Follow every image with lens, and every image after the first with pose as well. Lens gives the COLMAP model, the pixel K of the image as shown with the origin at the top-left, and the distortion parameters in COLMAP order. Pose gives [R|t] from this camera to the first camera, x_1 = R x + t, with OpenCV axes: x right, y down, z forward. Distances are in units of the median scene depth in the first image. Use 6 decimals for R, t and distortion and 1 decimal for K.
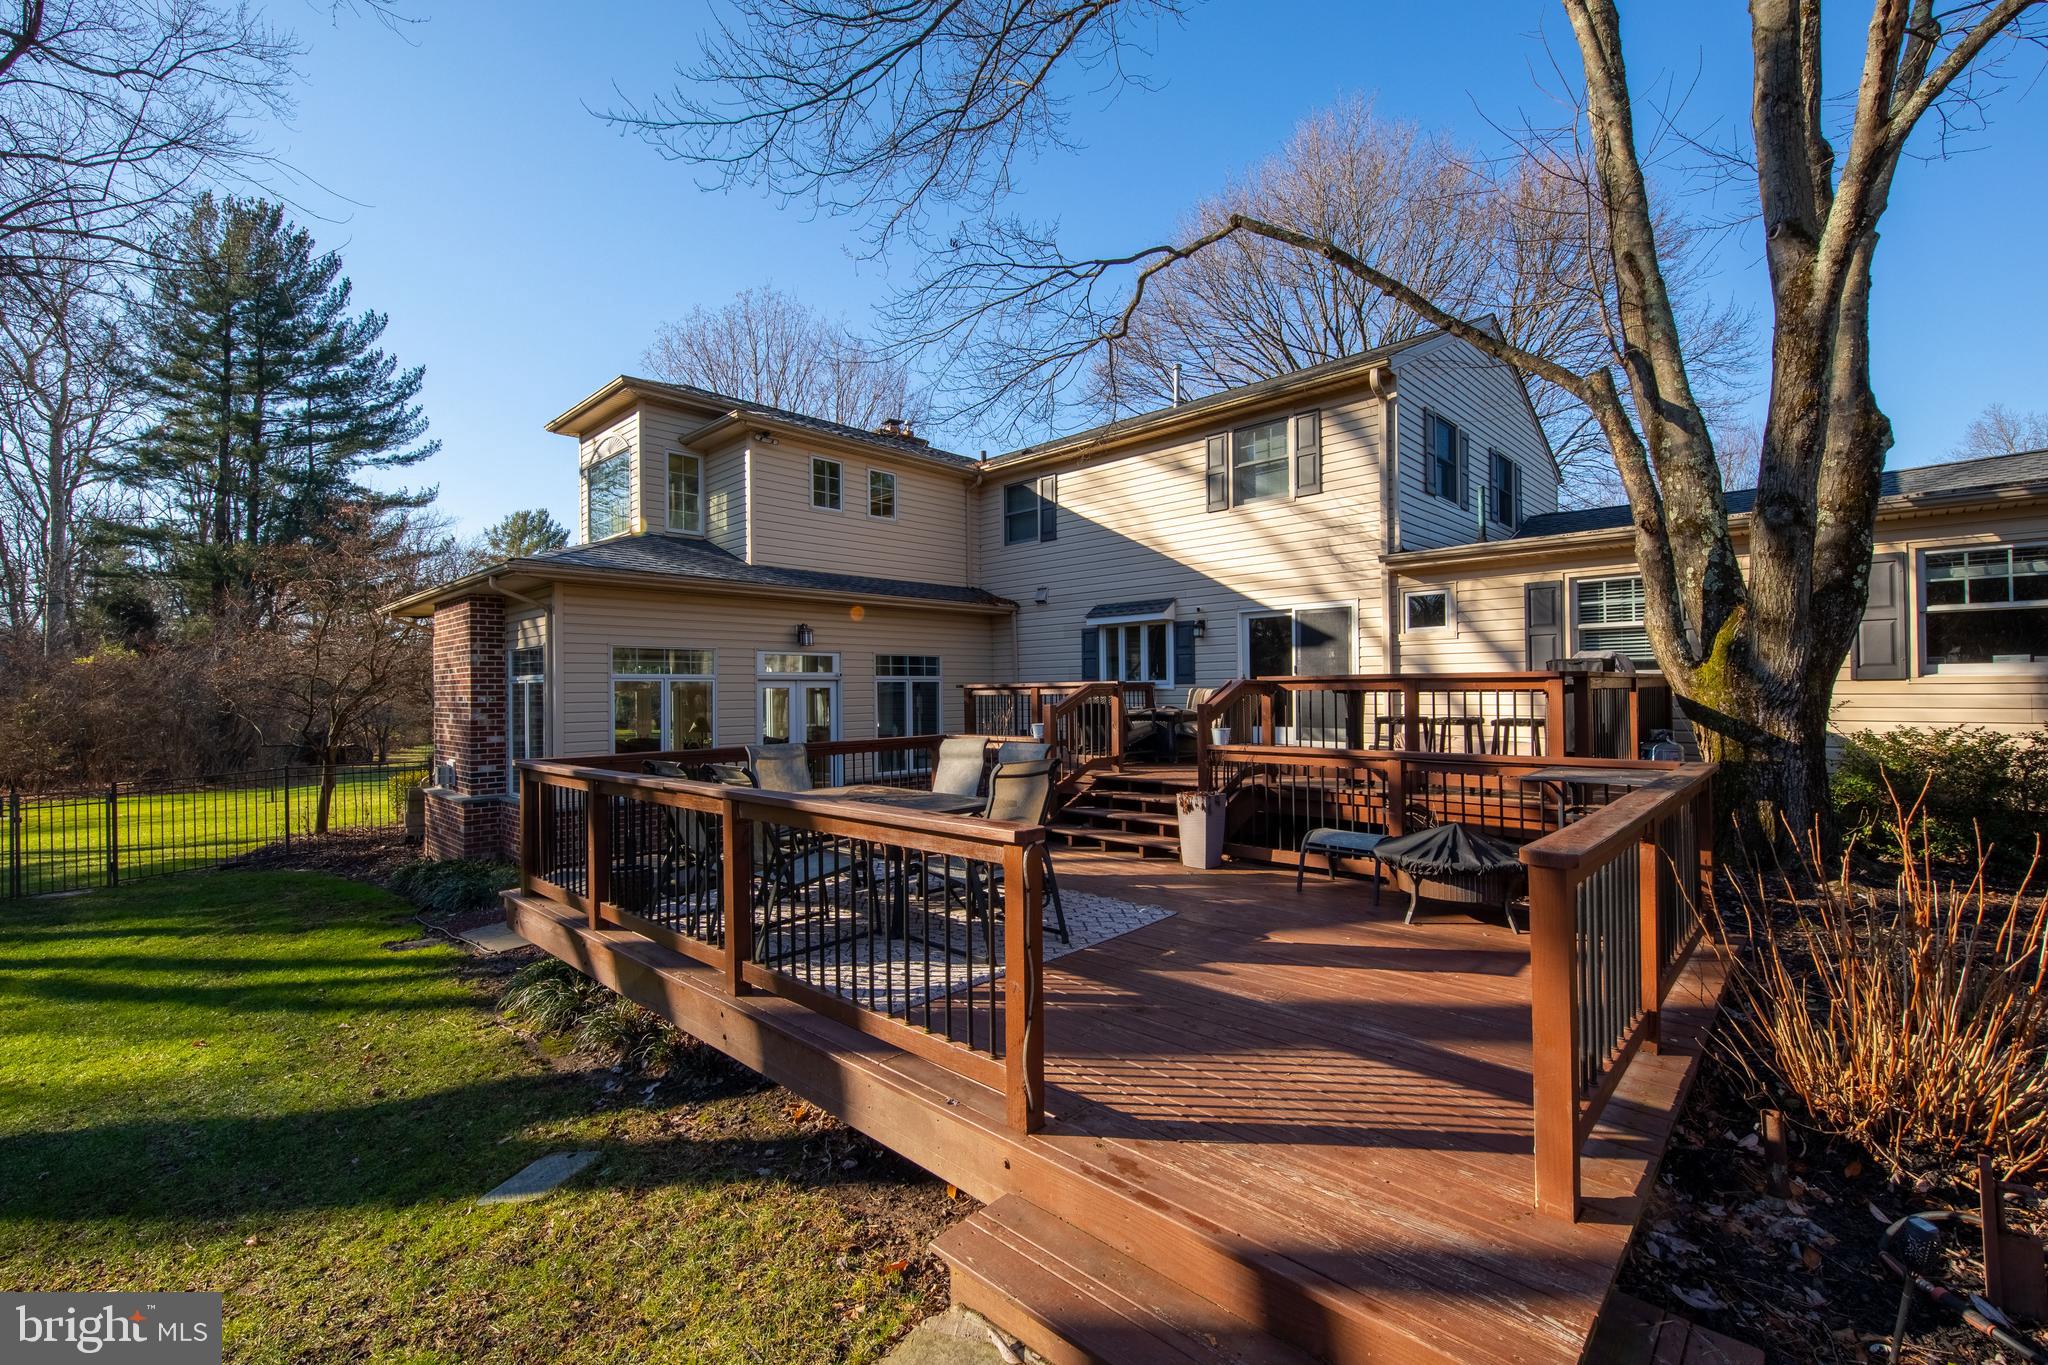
lens RADIAL K [[871.6, 0, 1024.0], [0, 871.6, 682.5], [0, 0, 1]] dist [0.000186, 0.000000]
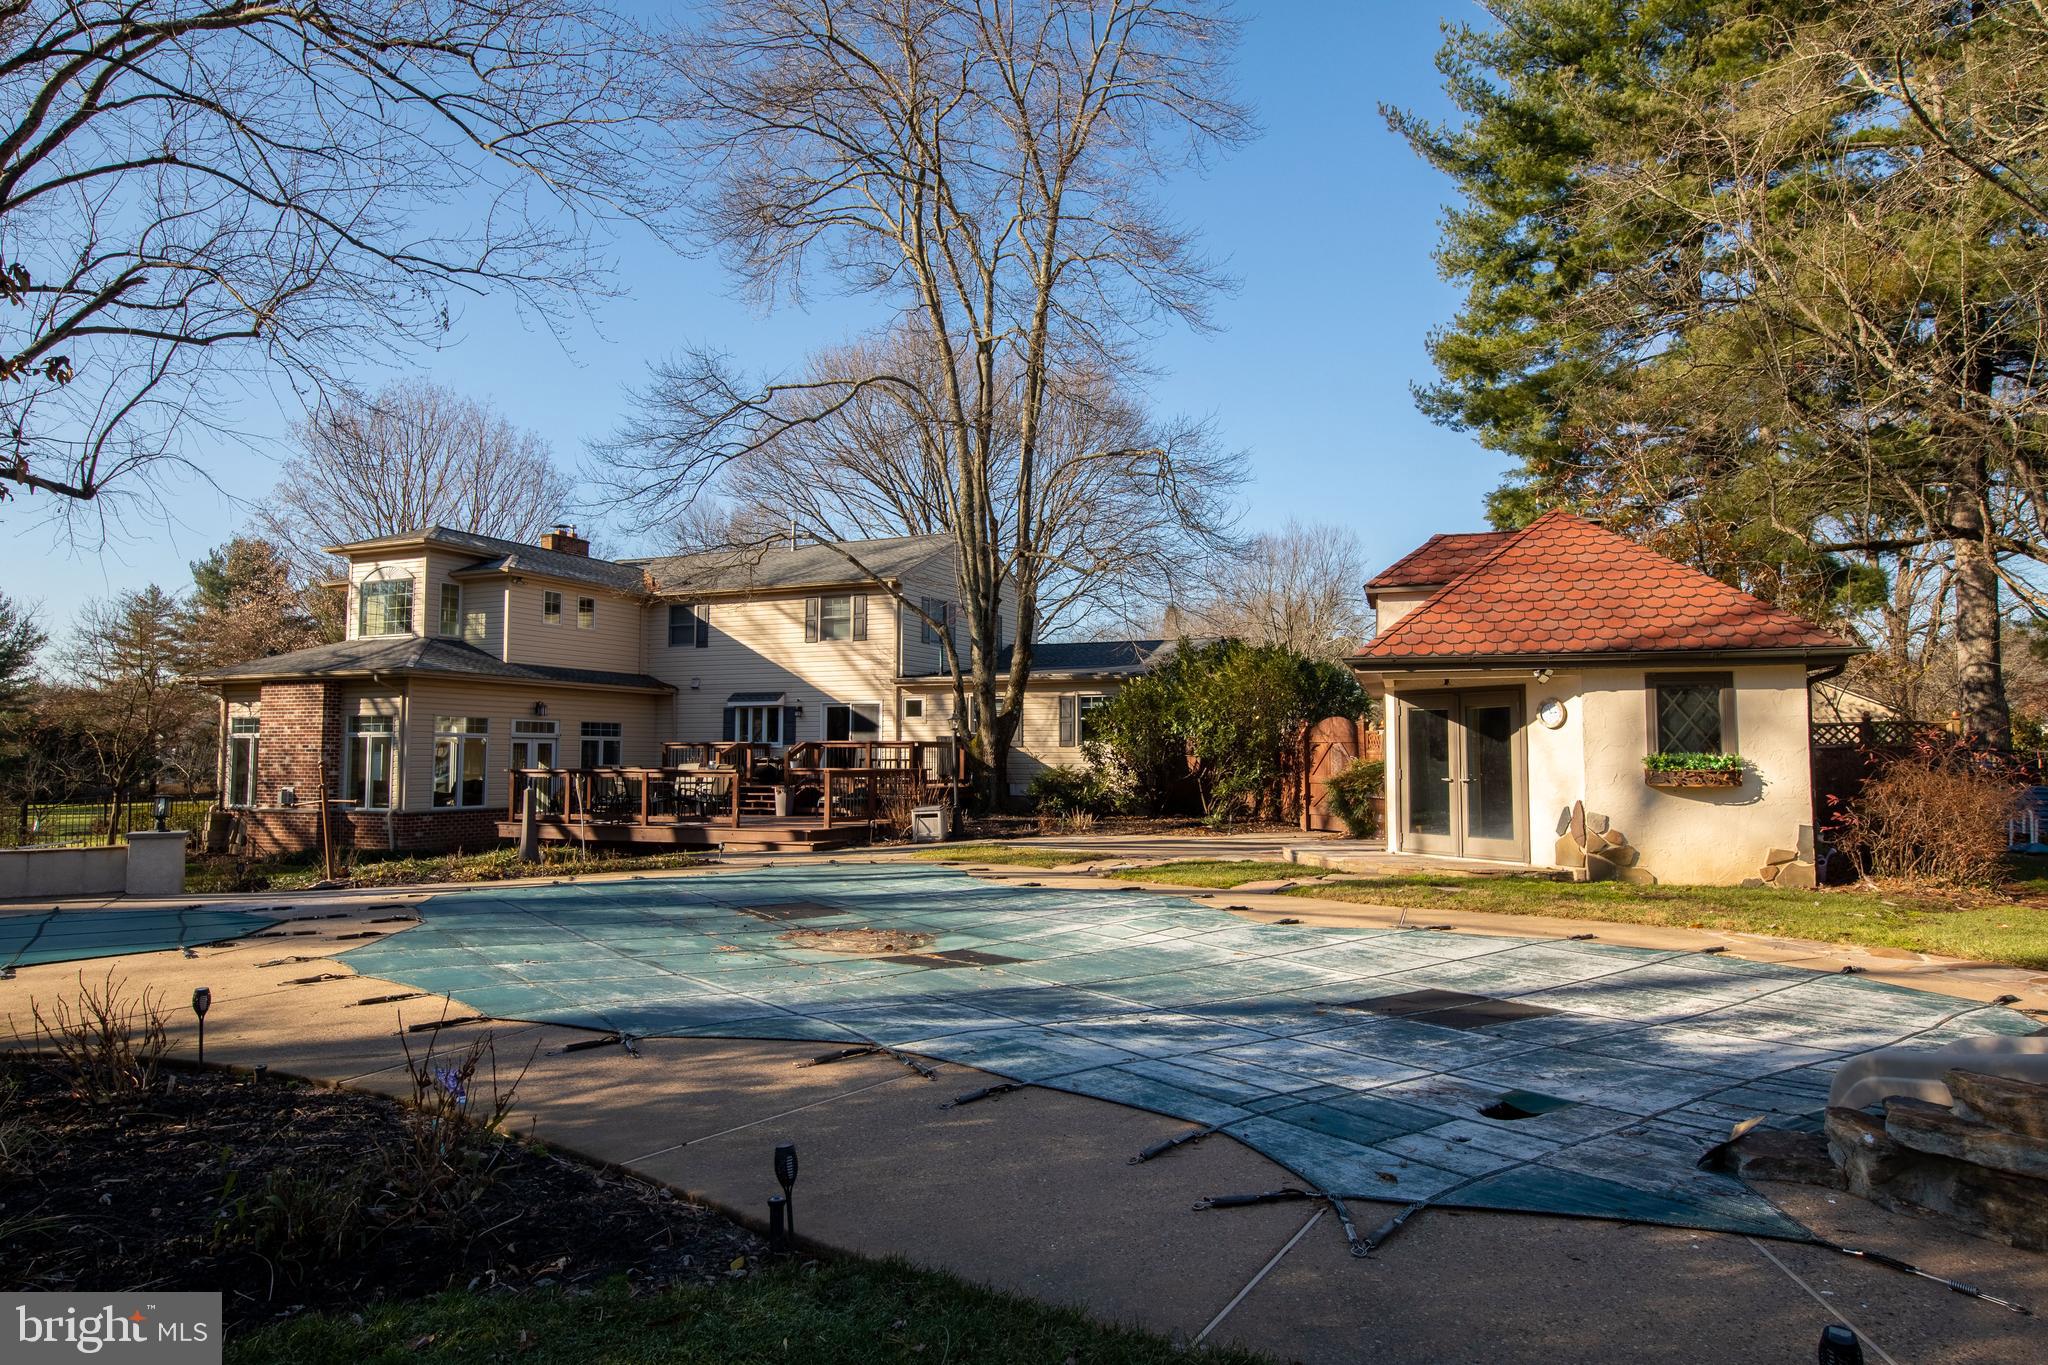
lens RADIAL K [[1157.6, 0, 1024.0], [0, 1157.6, 682.5], [0, 0, 1]] dist [0.002594, 0.000065]
pose [[0.937395, 0.035148, 0.346490, -0.156115], [-0.015832, 0.998166, -0.058422, 0.004817], [-0.347909, 0.049279, 0.936232, -1.168709]]
